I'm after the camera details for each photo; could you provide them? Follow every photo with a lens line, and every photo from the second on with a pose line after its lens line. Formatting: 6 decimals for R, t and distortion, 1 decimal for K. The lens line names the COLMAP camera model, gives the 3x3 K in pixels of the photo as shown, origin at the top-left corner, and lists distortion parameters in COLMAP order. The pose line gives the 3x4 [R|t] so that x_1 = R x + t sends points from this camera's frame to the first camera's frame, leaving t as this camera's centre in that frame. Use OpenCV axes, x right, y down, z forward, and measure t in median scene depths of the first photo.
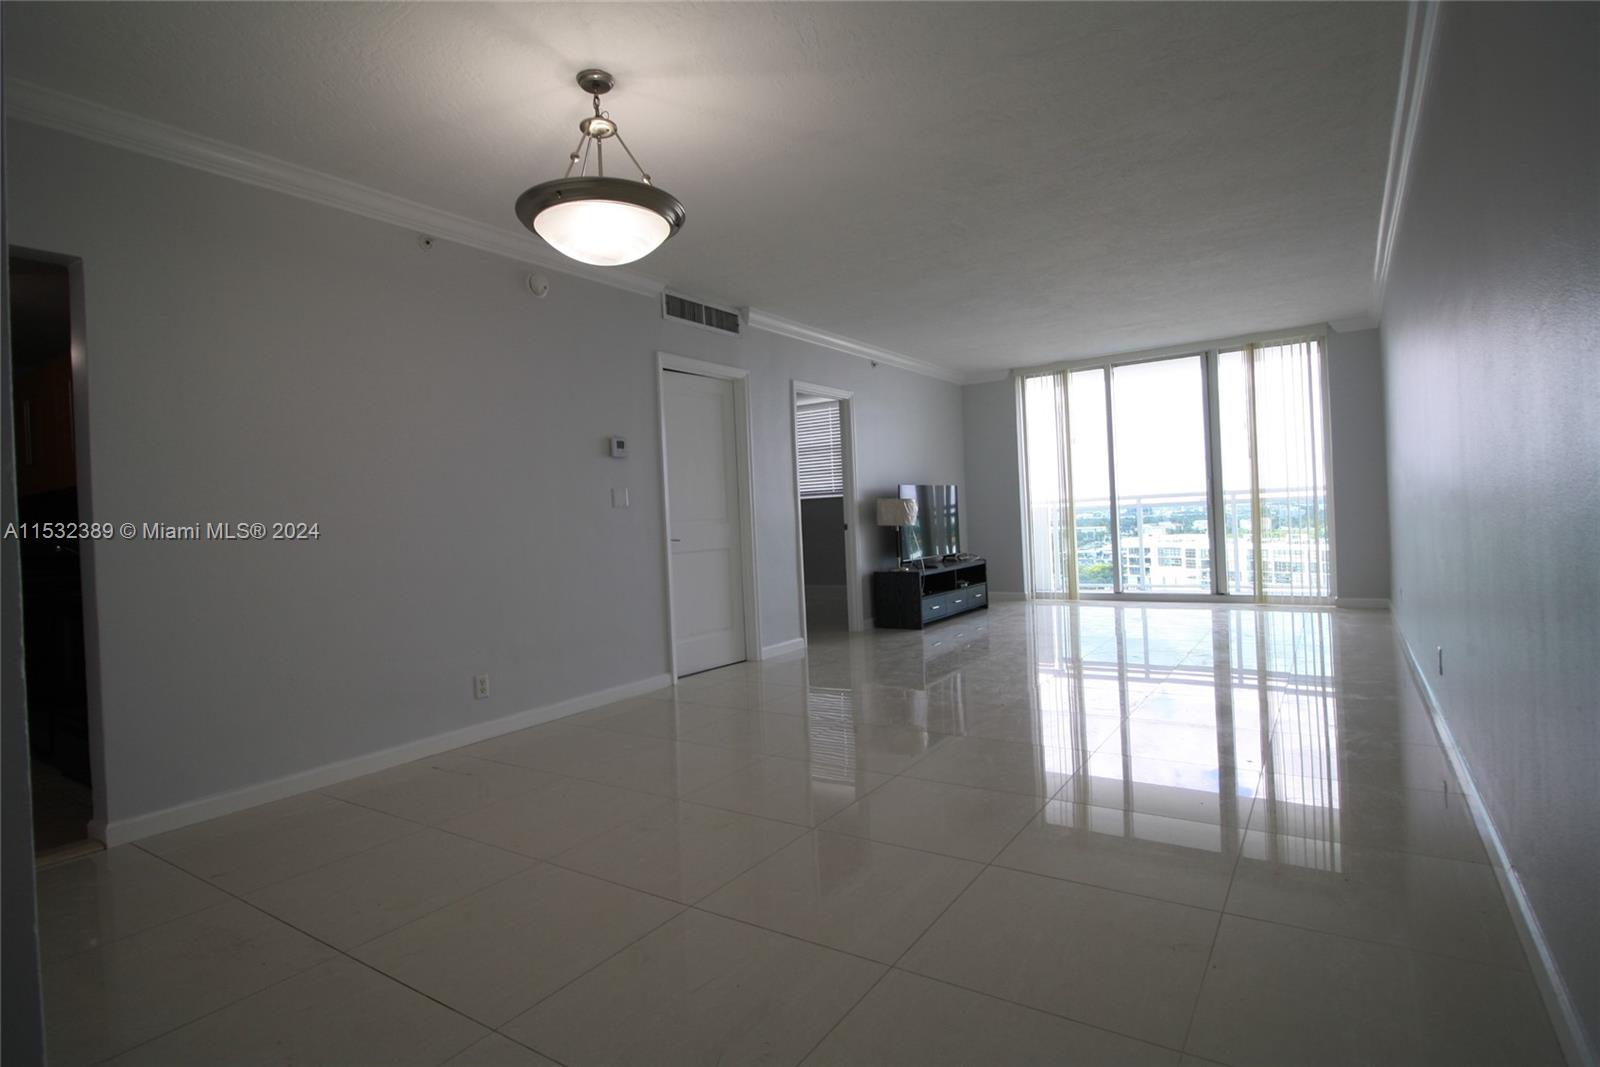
lens RADIAL K [[809.6, 0, 792.7], [0, 809.6, 529.8], [0, 0, 1]] dist [0.022972, -0.025150]
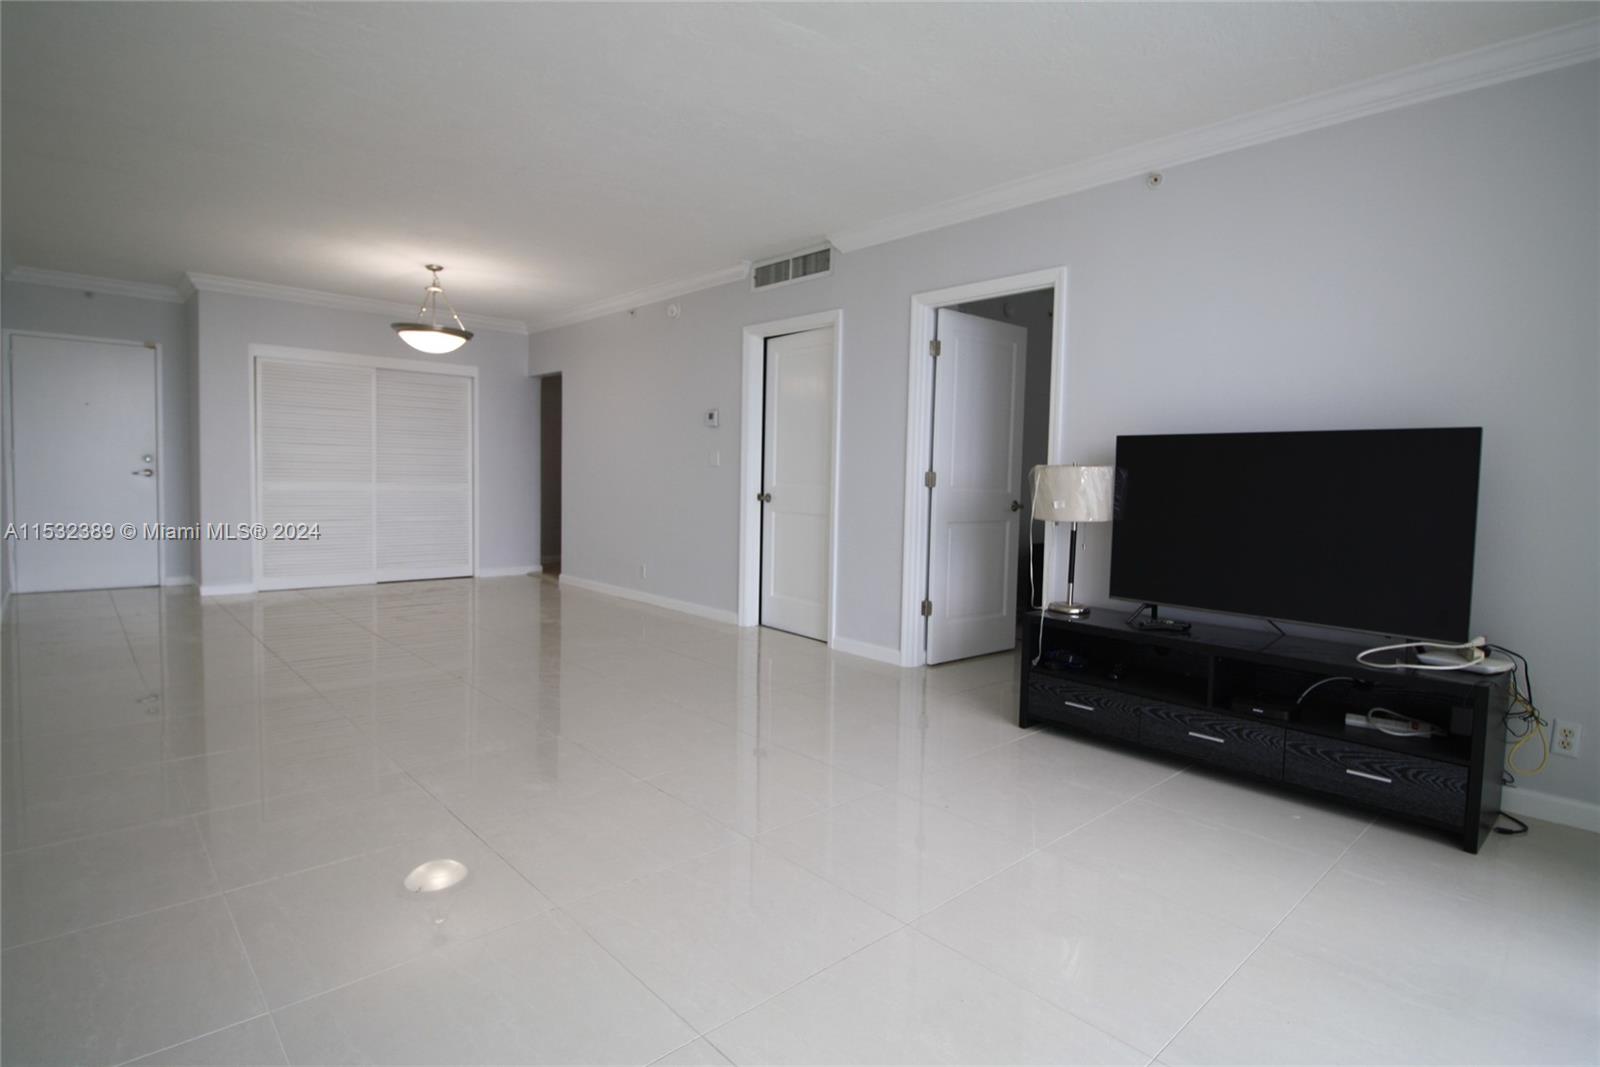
lens RADIAL K [[809.6, 0, 792.7], [0, 809.6, 529.8], [0, 0, 1]] dist [0.022972, -0.025150]
pose [[-0.241482, 0.103420, -0.964879, 0.900758], [-0.028050, 0.993145, 0.113470, -0.070879], [0.970000, 0.054466, -0.236926, 1.319174]]
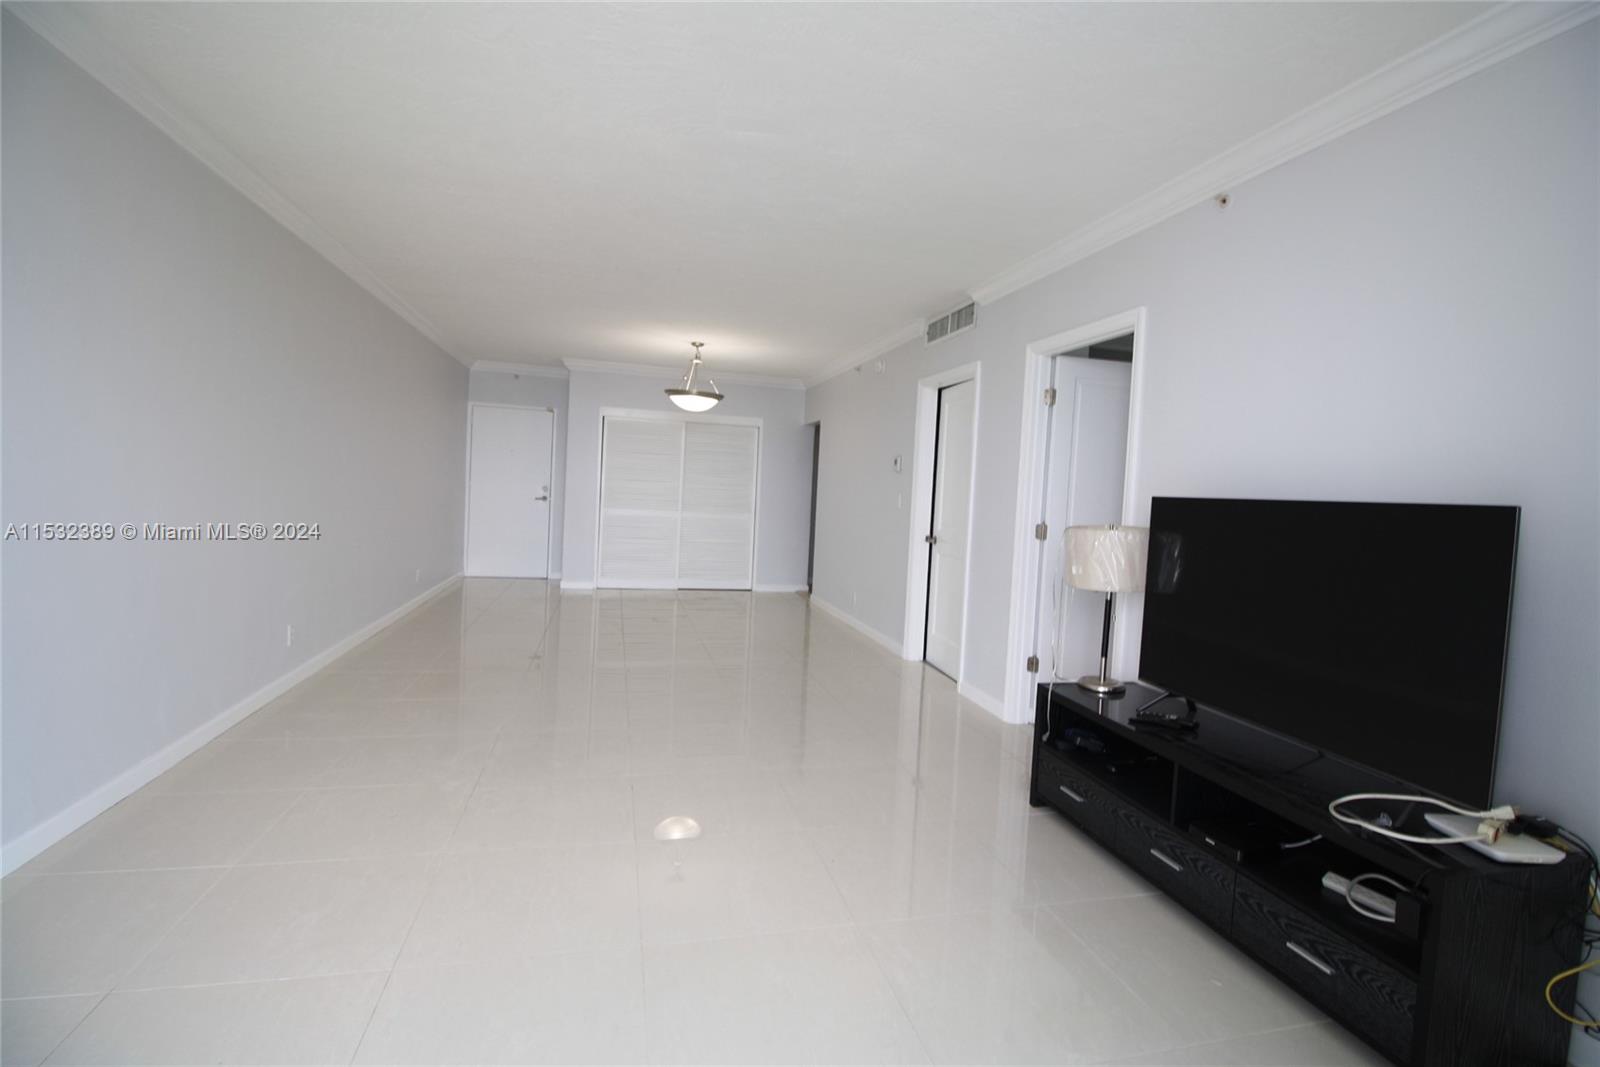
lens RADIAL K [[745.1, 0, 800.0], [0, 745.1, 533.5], [0, 0, 1]] dist [0.022377, -0.021495]
pose [[-0.667220, 0.052918, -0.742979, 0.759187], [-0.033435, 0.994340, 0.100847, -0.098890], [0.744110, 0.092129, -0.661674, 1.586343]]
